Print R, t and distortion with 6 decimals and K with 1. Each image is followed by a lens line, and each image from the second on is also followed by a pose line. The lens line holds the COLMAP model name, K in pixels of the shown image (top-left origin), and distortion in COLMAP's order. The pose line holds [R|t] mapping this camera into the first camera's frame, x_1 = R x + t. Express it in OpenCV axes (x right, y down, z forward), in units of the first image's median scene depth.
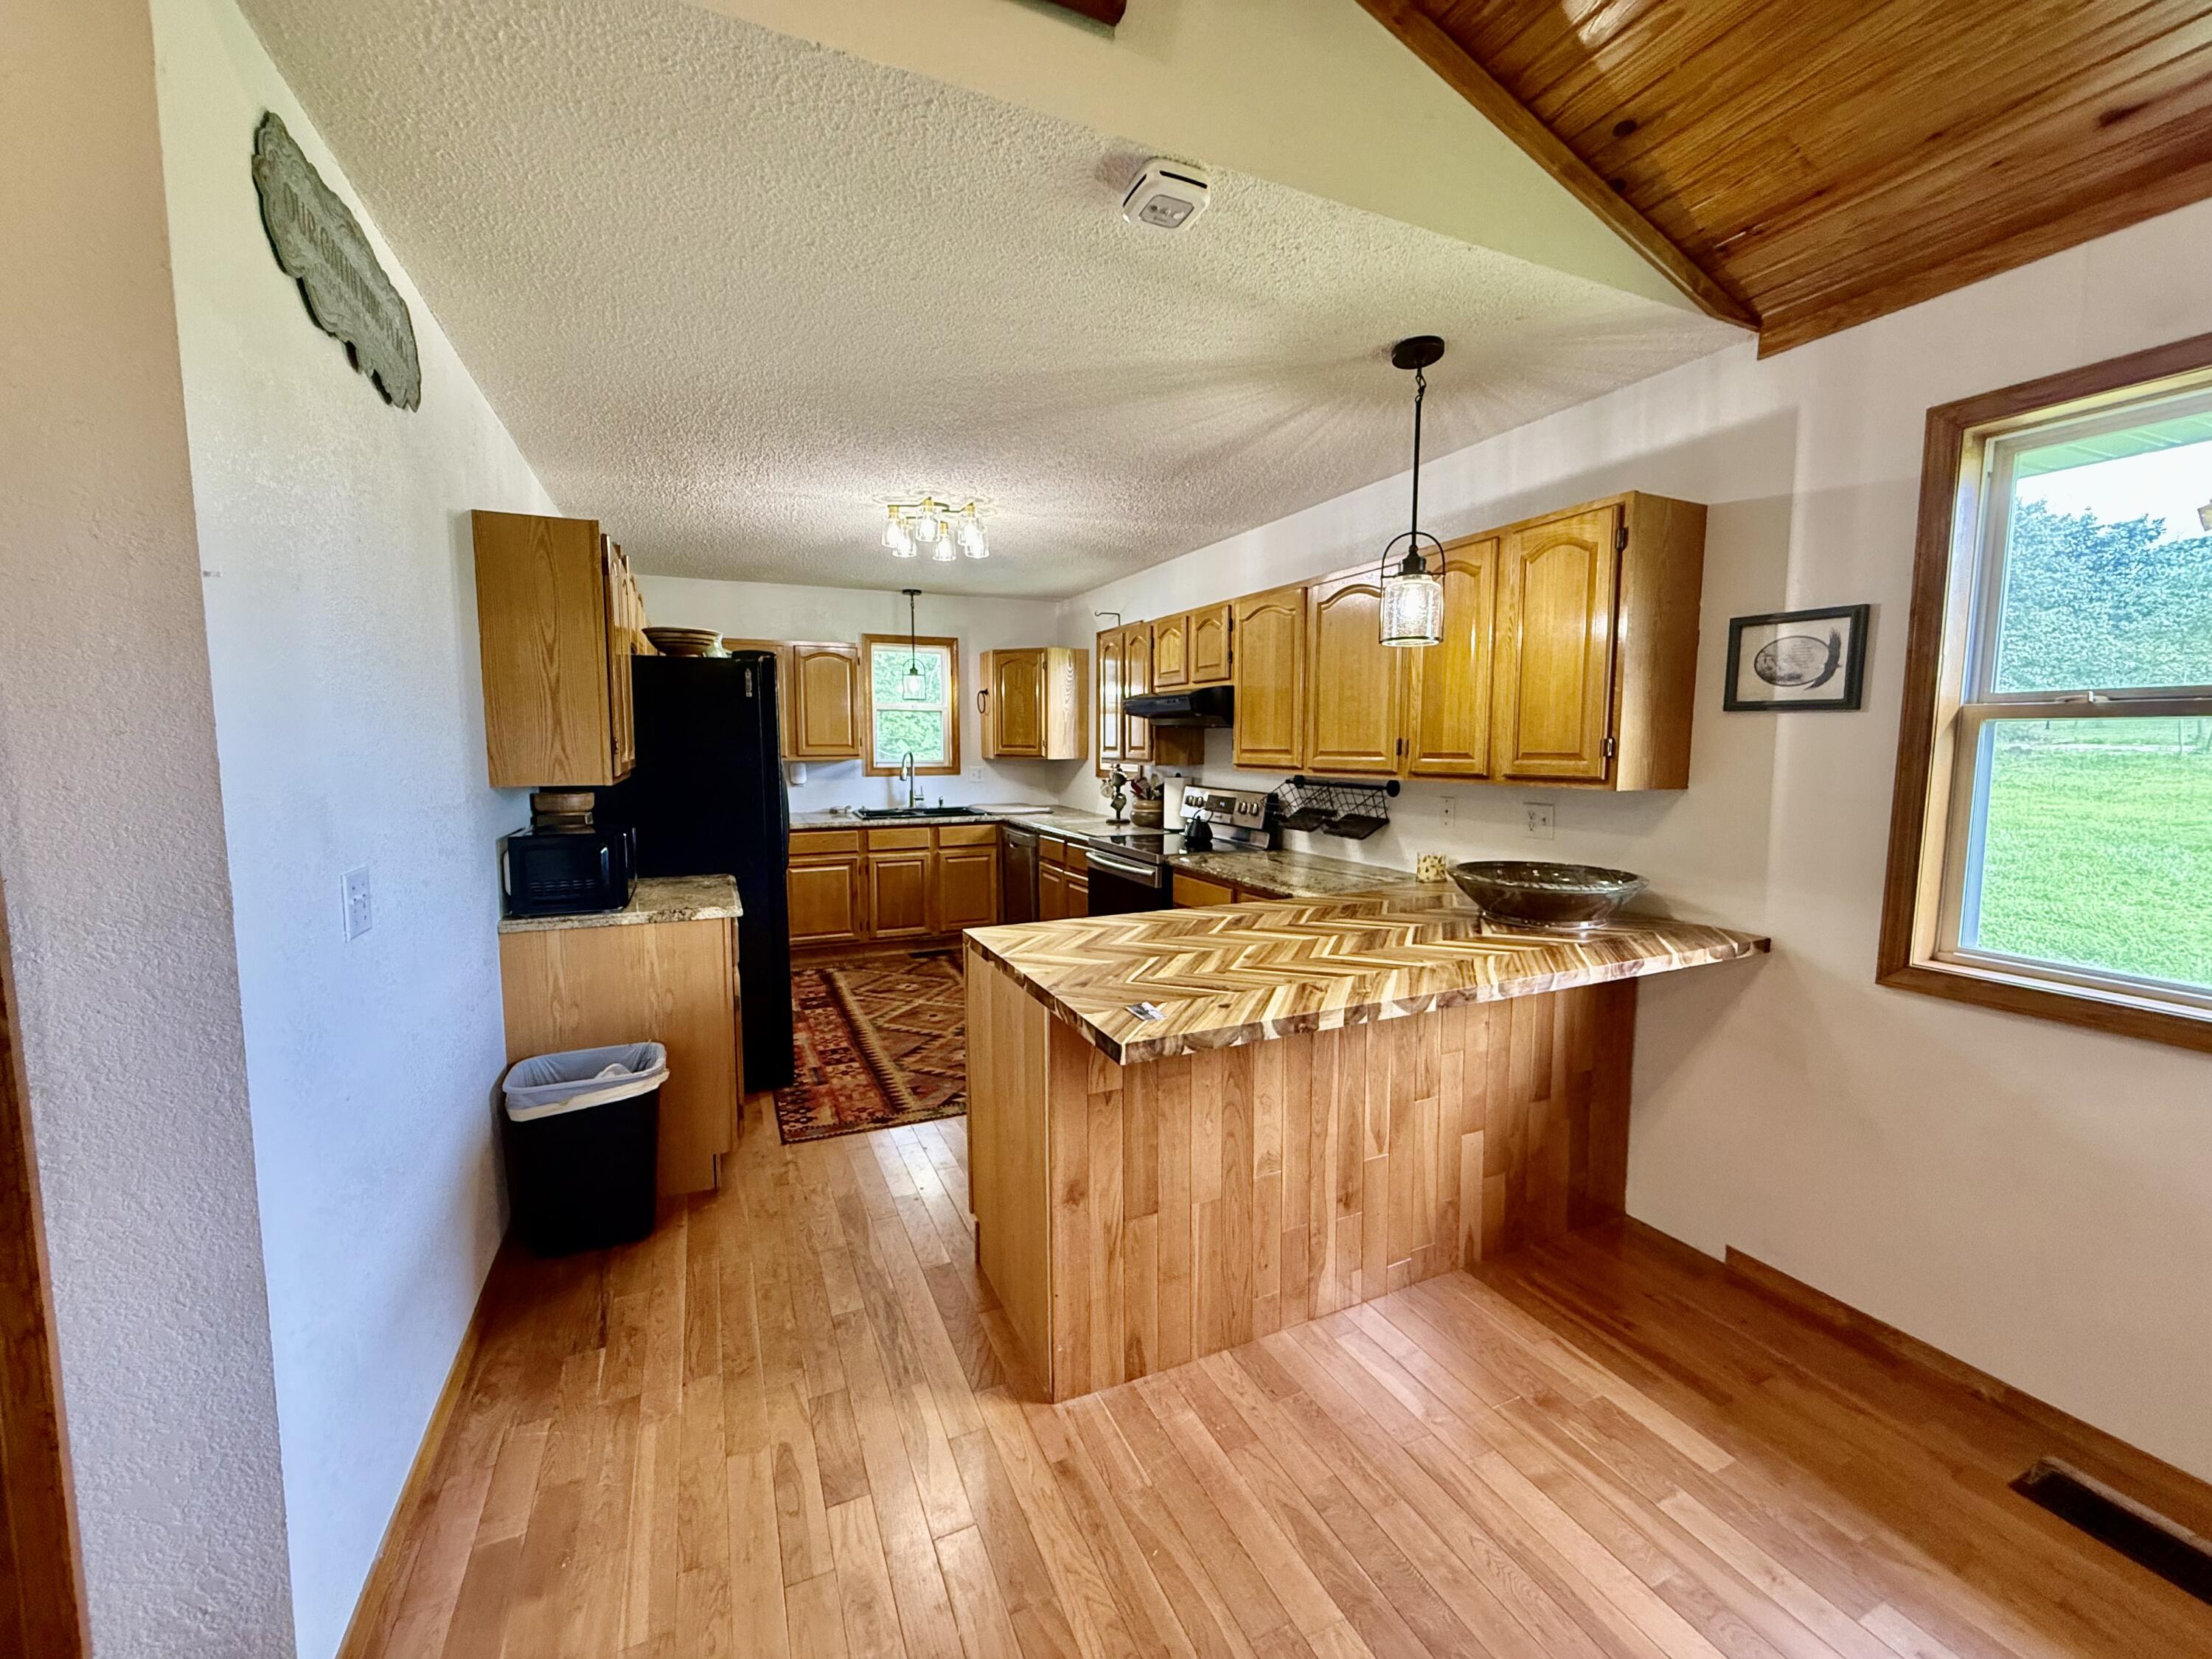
lens RADIAL K [[880.0, 0, 1104.3], [0, 880.0, 826.7], [0, 0, 1]] dist [-0.001561, 0.000478]
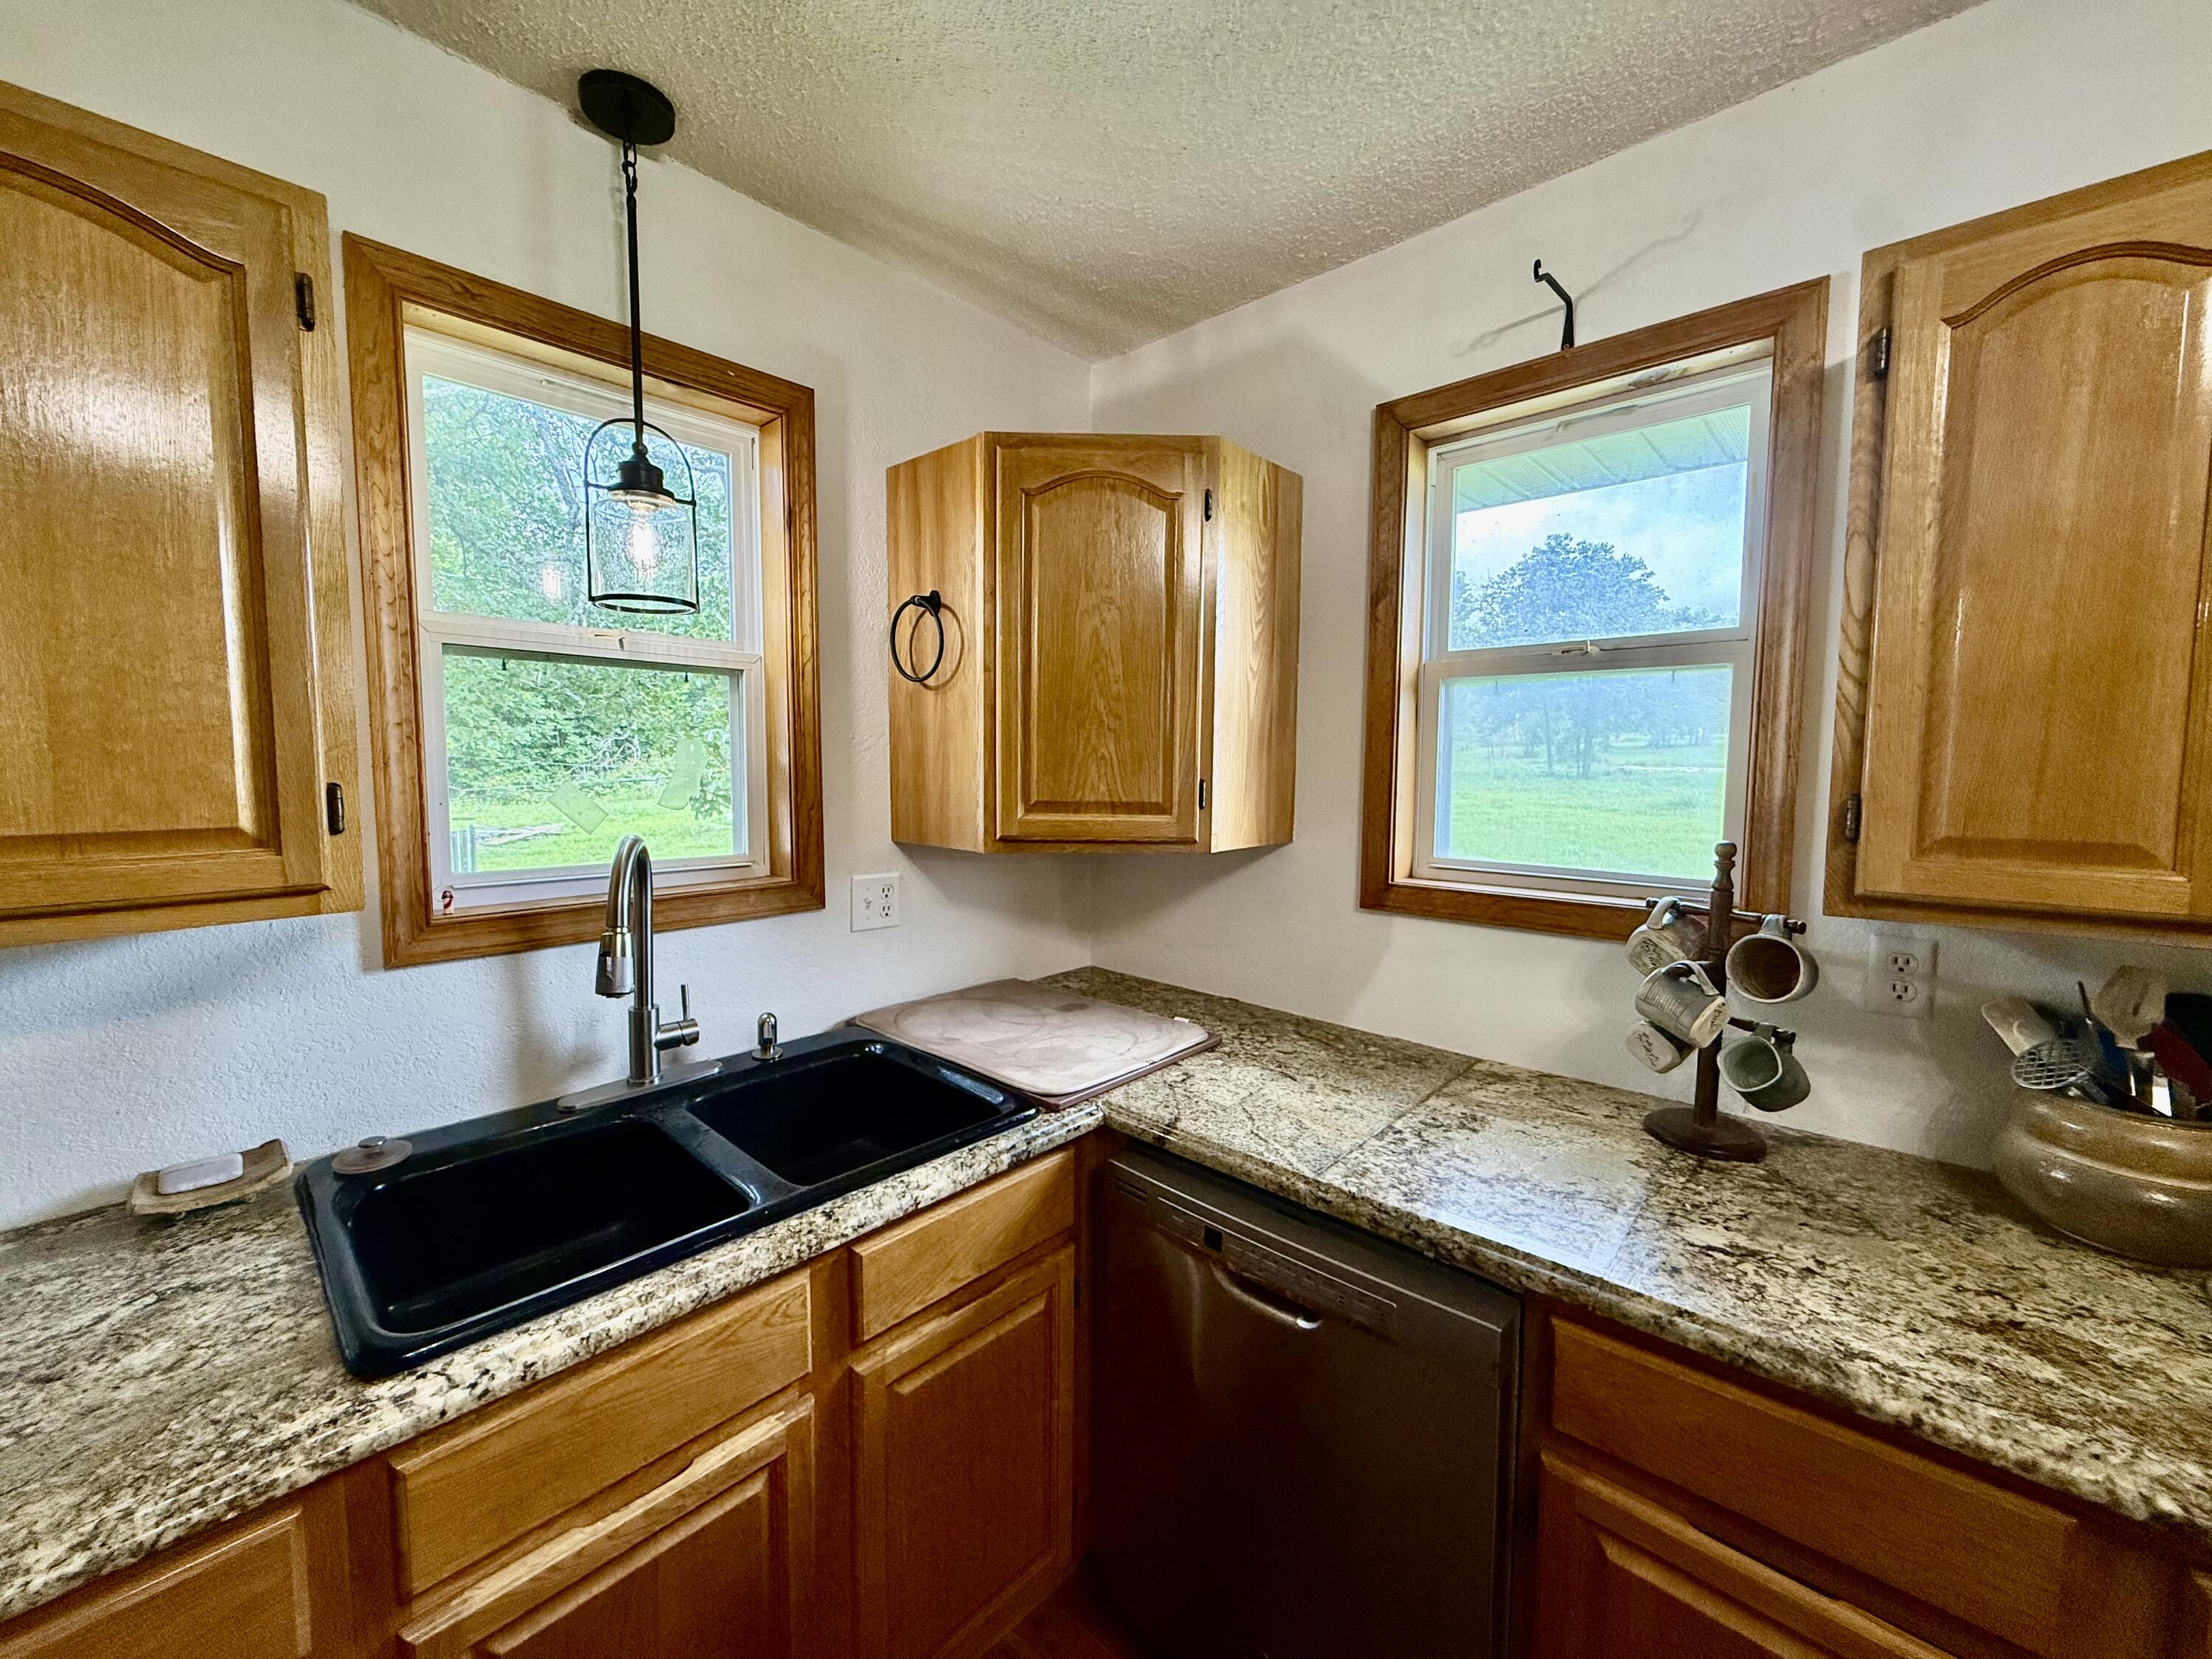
lens RADIAL K [[880.0, 0, 1106.6], [0, 880.0, 825.0], [0, 0, 1]] dist [-0.001561, 0.000478]
pose [[0.920903, -0.025089, 0.388984, -0.338120], [0.033862, 0.999303, -0.015713, -0.138684], [-0.388319, 0.027642, 0.921110, 1.288561]]
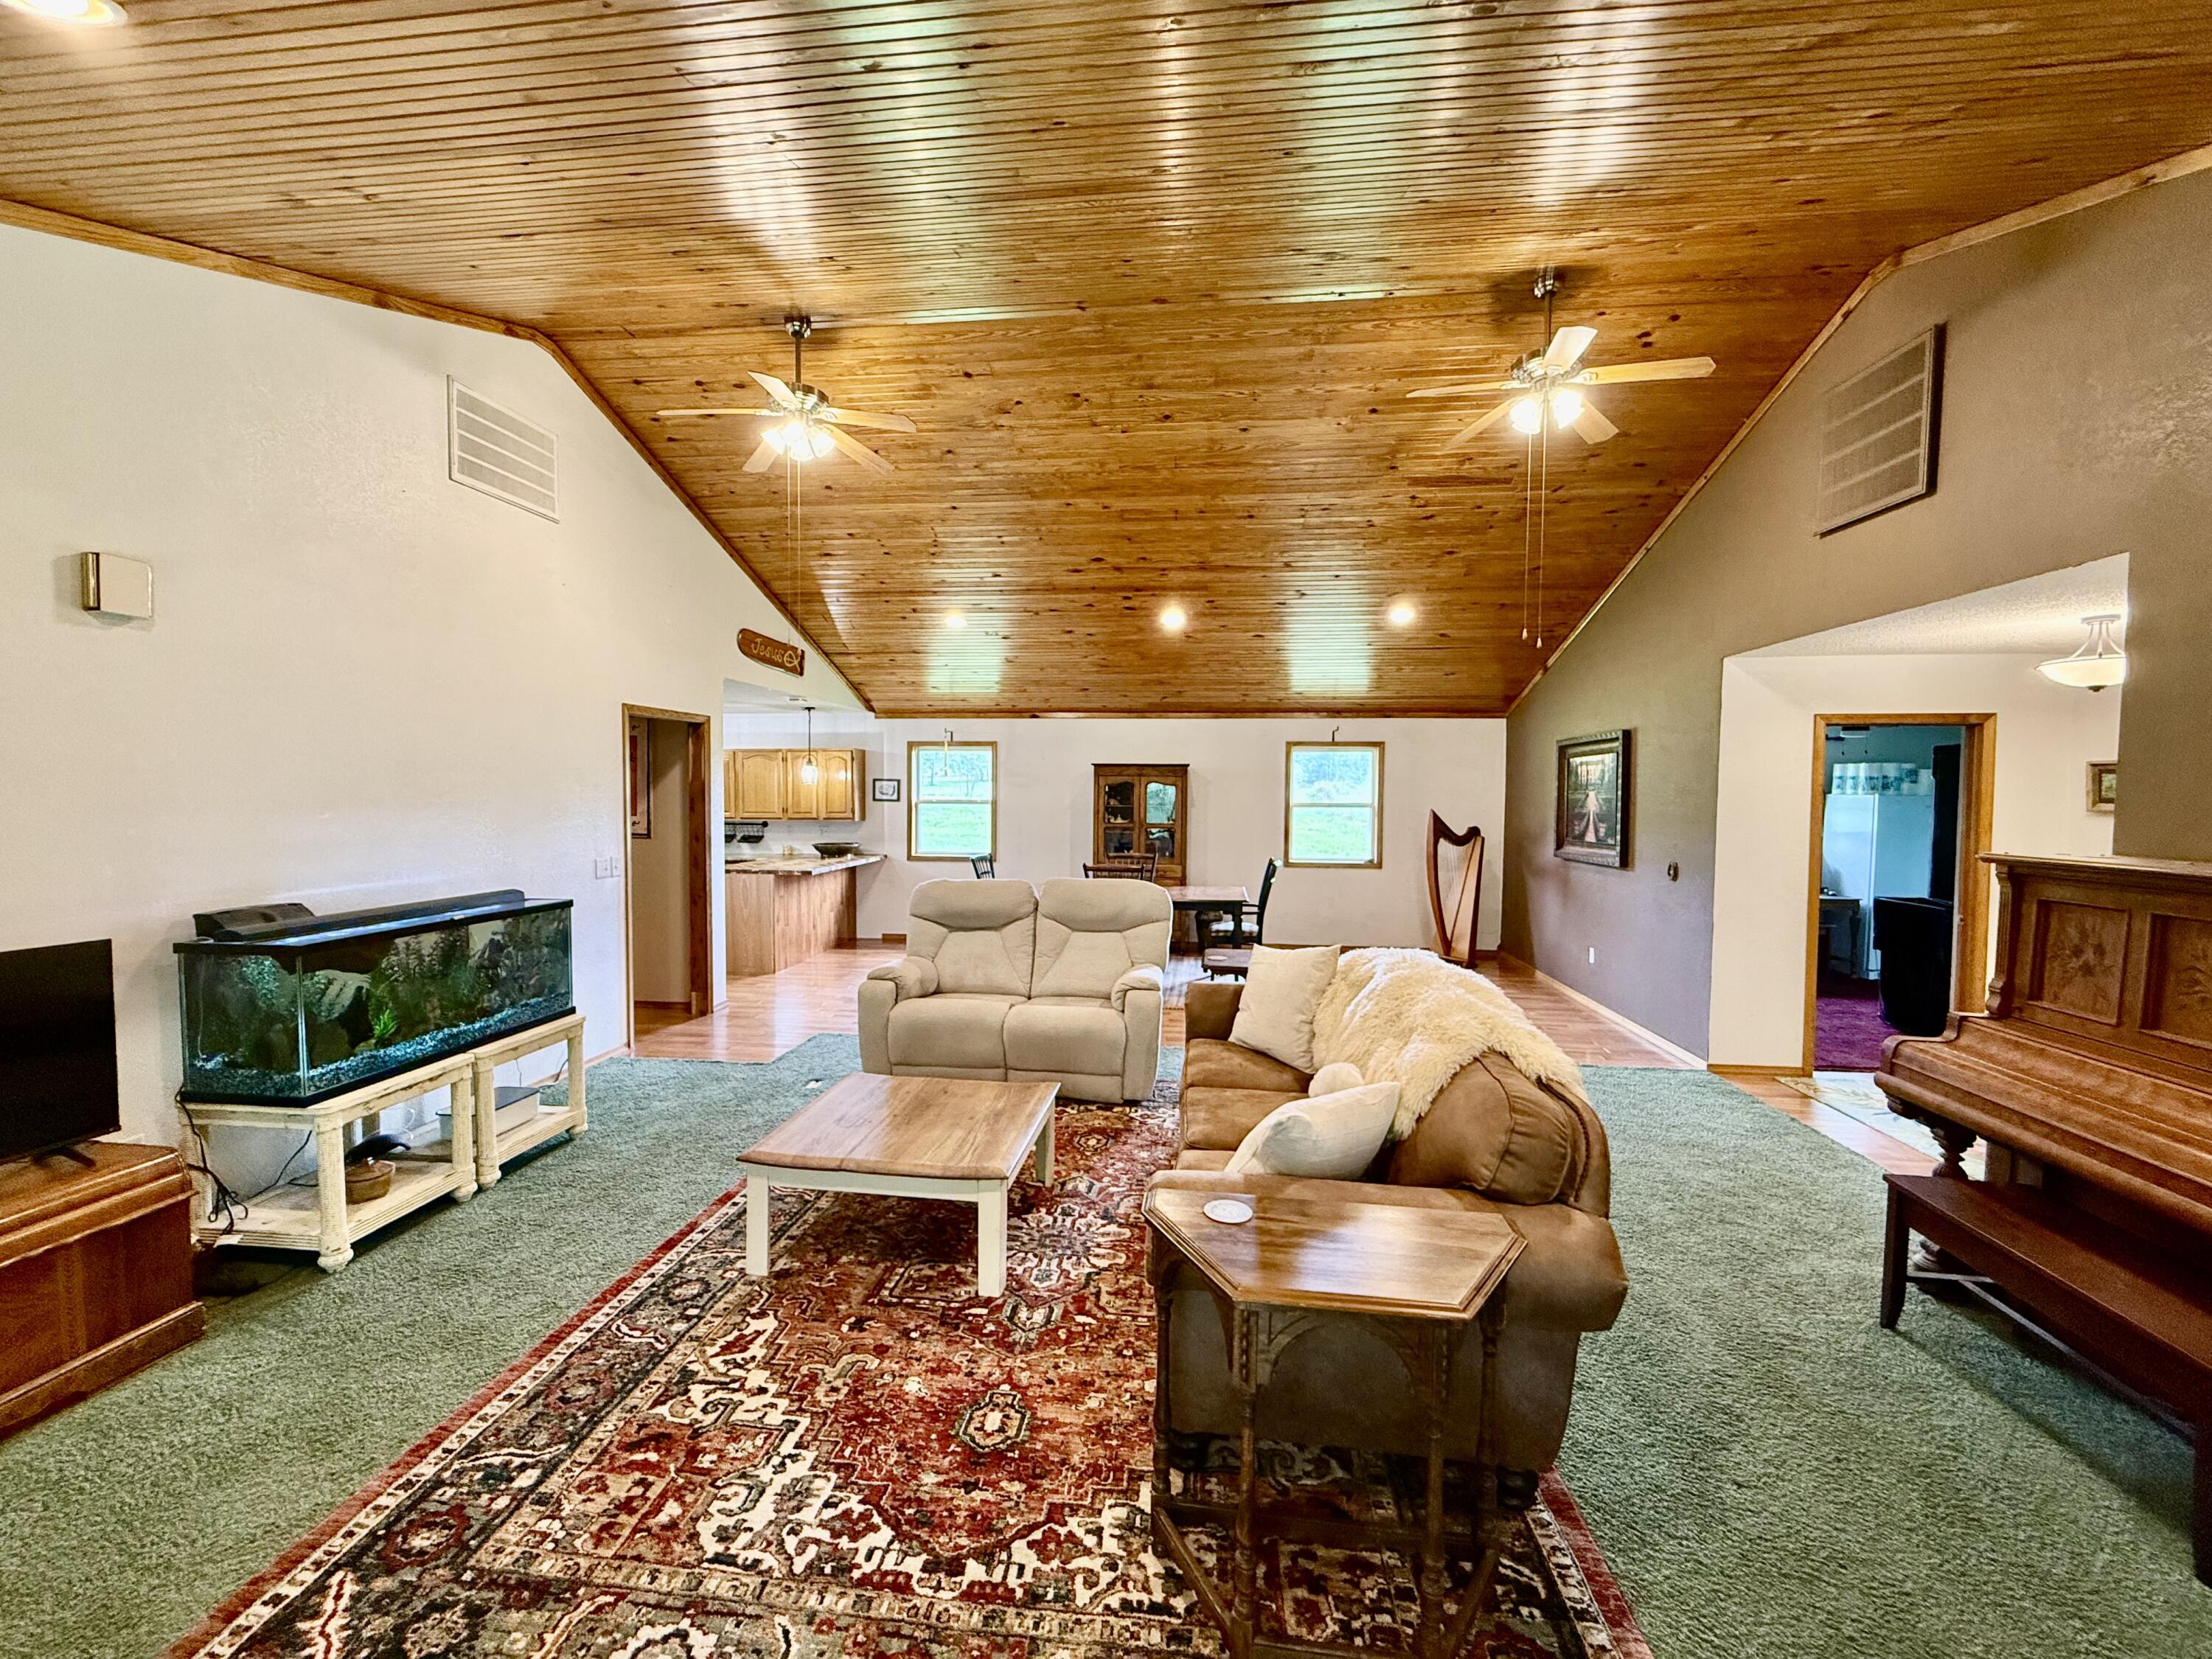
lens RADIAL K [[880.0, 0, 1103.4], [0, 880.0, 831.2], [0, 0, 1]] dist [-0.001561, 0.000478]
pose [[0.510471, -0.036658, 0.859113, -1.469644], [0.077010, 0.997025, -0.003215, 0.067651], [-0.856439, 0.067801, 0.511776, -1.296759]]
